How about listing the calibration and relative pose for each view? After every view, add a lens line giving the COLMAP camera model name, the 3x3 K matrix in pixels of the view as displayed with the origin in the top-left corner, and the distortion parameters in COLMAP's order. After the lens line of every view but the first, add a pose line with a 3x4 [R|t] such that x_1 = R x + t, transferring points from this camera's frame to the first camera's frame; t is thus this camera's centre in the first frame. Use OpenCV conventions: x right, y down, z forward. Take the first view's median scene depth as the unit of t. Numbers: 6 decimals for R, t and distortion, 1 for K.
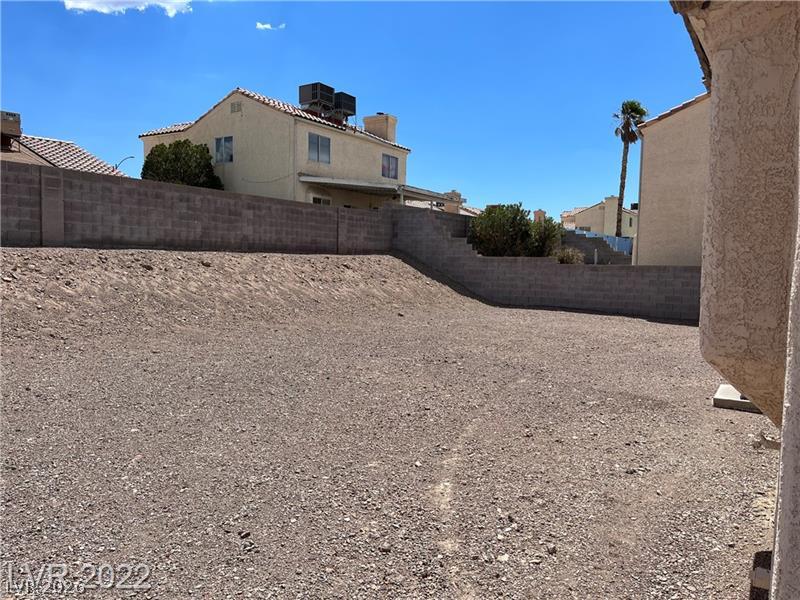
lens RADIAL K [[600.4, 0, 400.5], [0, 600.4, 301.8], [0, 0, 1]] dist [0.030503, -0.012571]
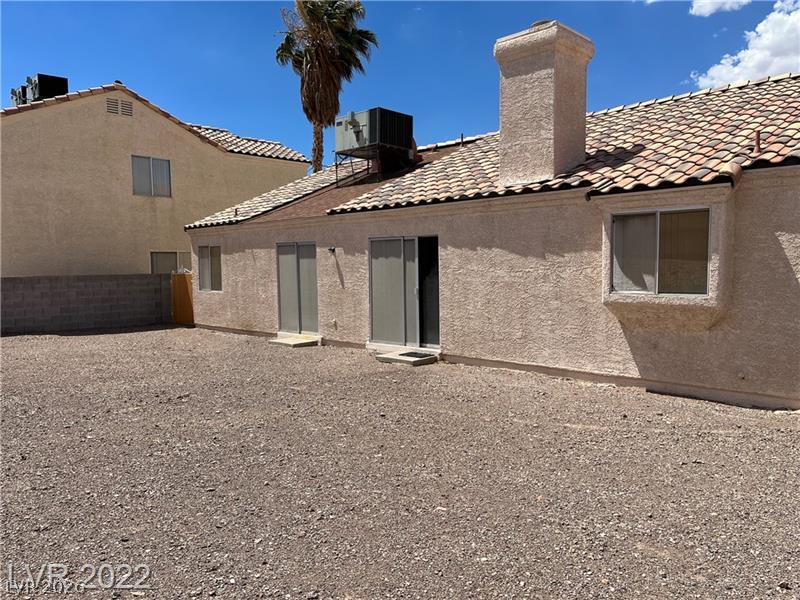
lens RADIAL K [[600.4, 0, 400.5], [0, 600.4, 299.9], [0, 0, 1]] dist [0.030503, -0.012571]
pose [[0.202920, -0.079955, 0.975926, -0.368621], [0.086274, 0.994245, 0.063517, -0.035021], [-0.975387, 0.071308, 0.208650, 0.272872]]
